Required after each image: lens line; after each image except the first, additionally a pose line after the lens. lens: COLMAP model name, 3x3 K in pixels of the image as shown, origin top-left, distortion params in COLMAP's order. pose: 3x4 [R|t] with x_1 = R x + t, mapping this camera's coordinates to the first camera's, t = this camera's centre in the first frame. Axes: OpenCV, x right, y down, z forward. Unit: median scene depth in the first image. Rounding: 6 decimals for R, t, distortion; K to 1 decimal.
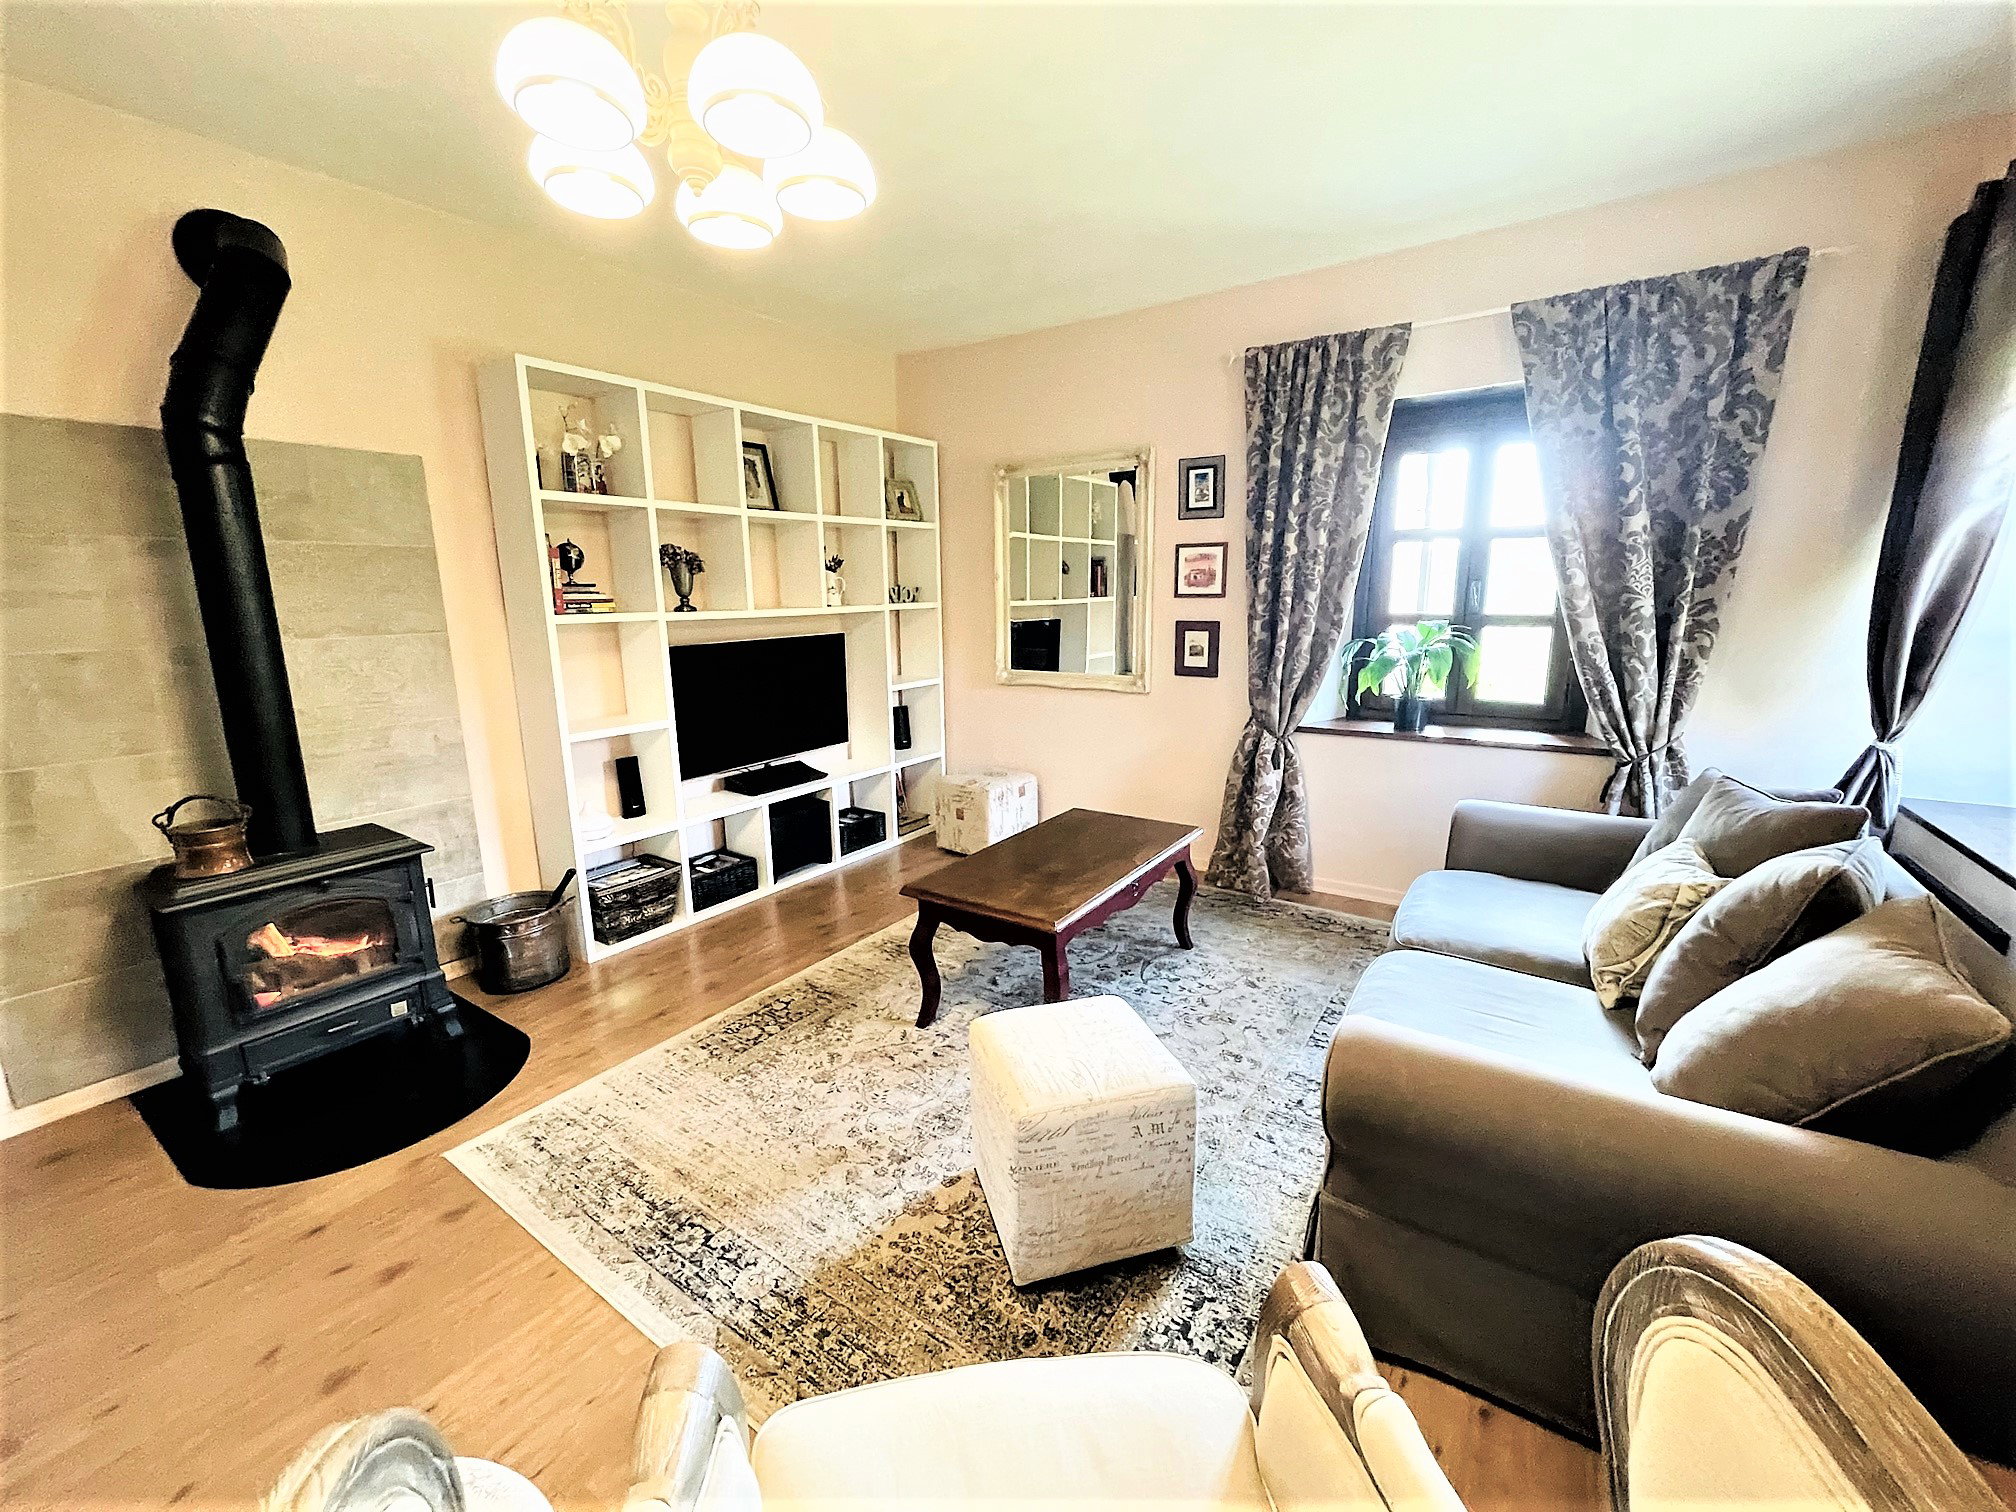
lens RADIAL K [[811.6, 0, 1009.1], [0, 811.6, 753.4], [0, 0, 1]] dist [0.000169, -0.001002]
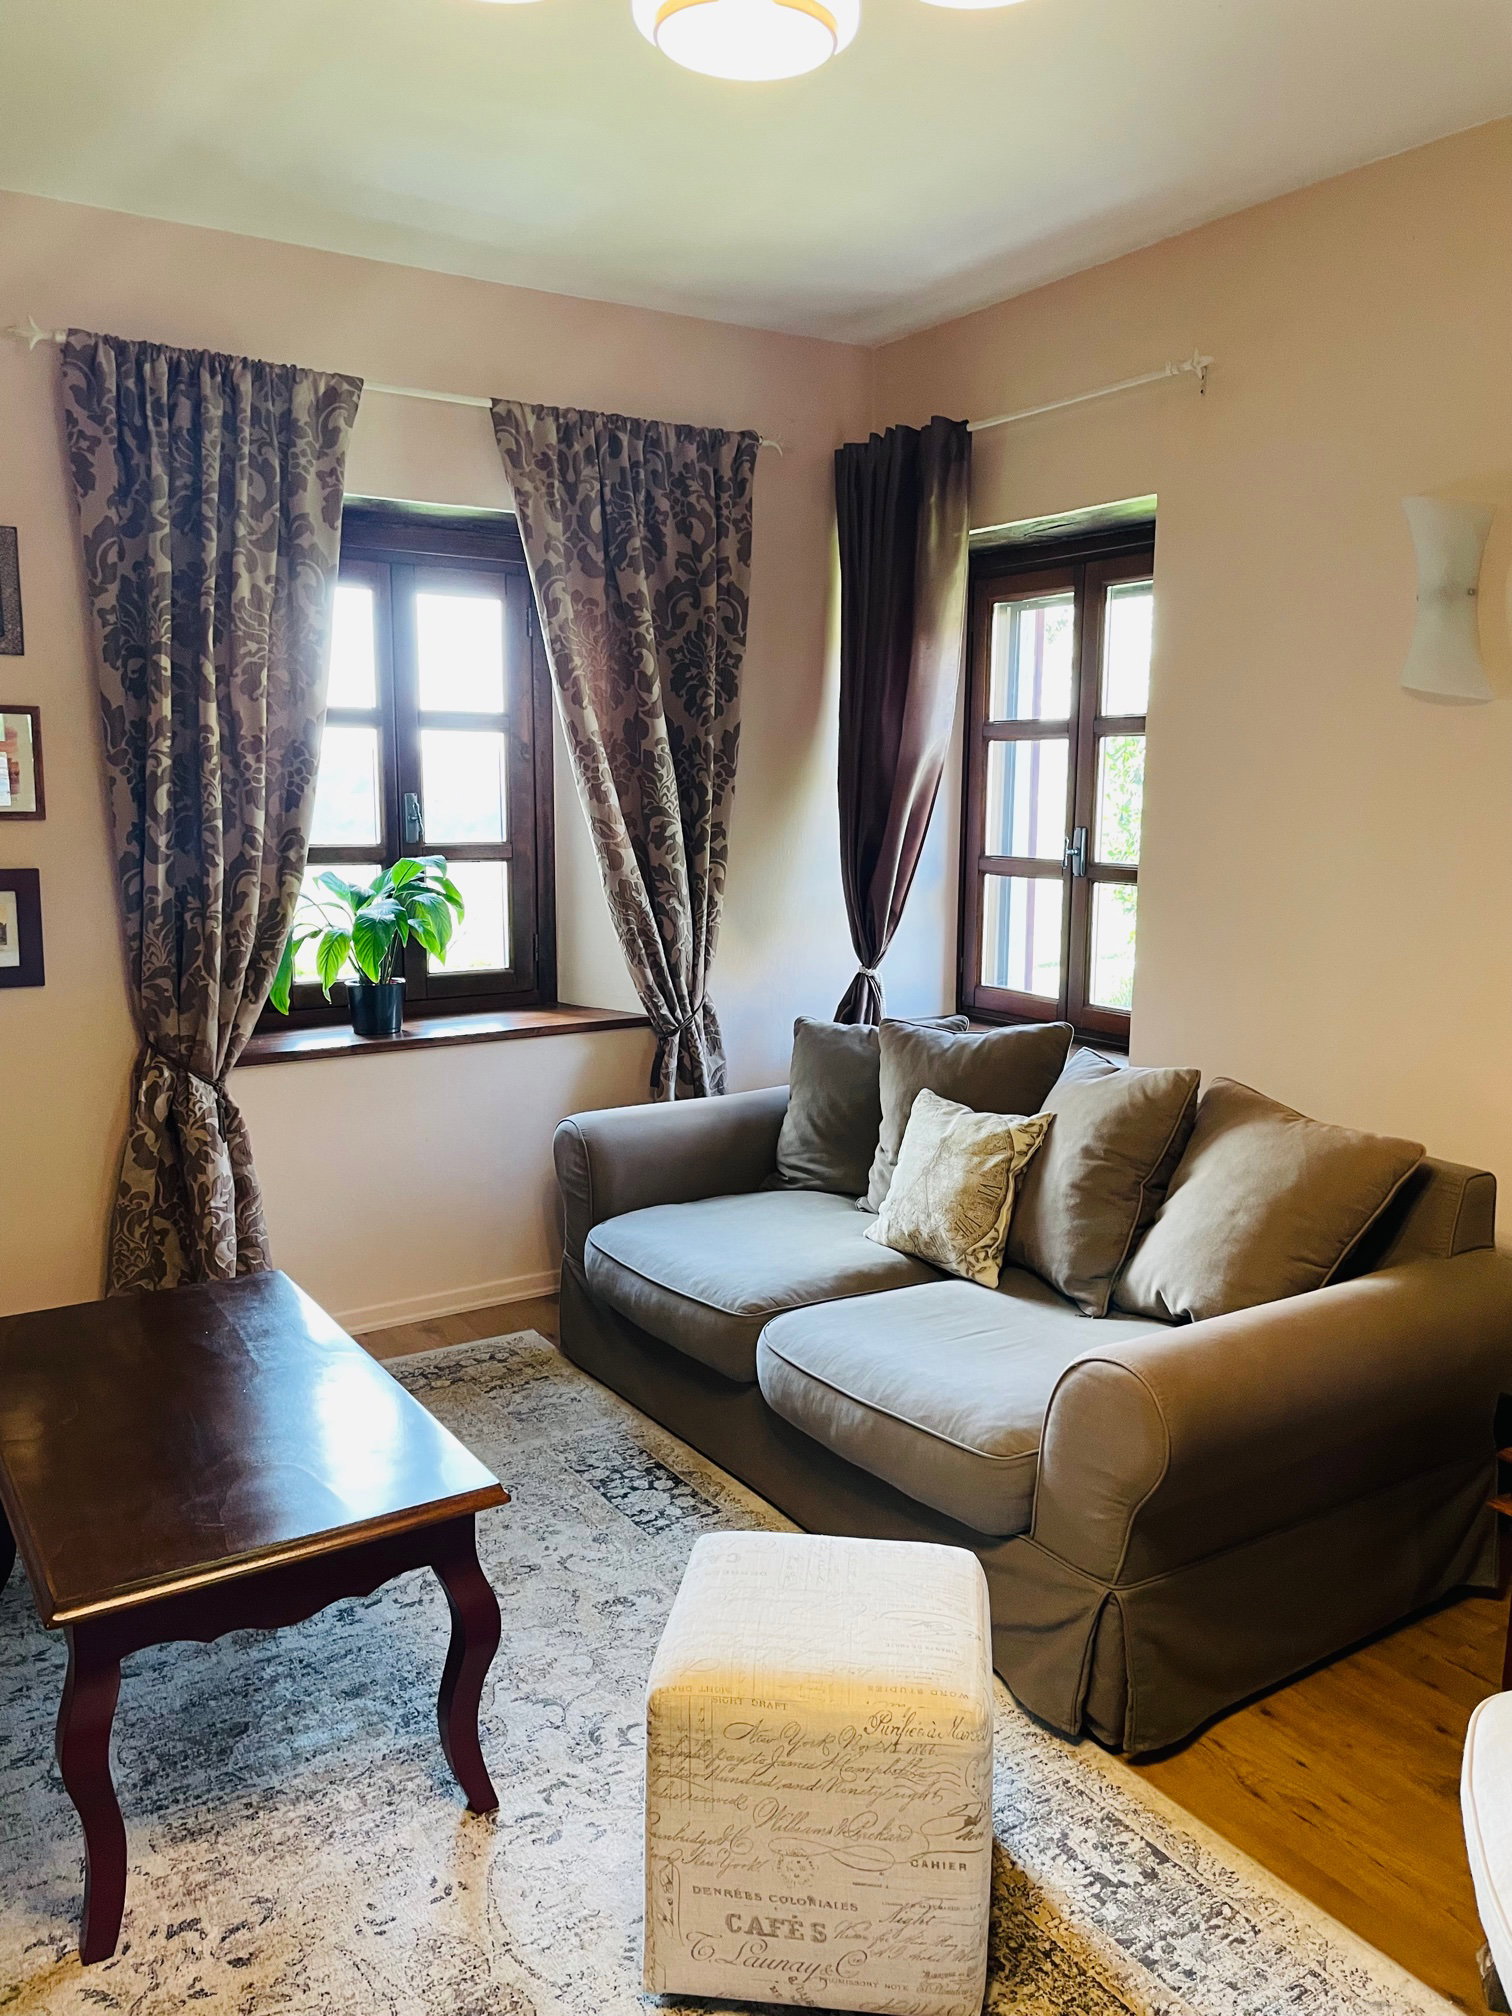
lens RADIAL K [[1515.6, 0, 759.2], [0, 1515.6, 1009.8], [0, 0, 1]] dist [0.050775, -0.031404]
pose [[0.390180, -0.121226, 0.912723, -0.540460], [0.171027, 0.983586, 0.057526, -0.079222], [-0.904715, 0.133655, 0.404508, 0.340520]]
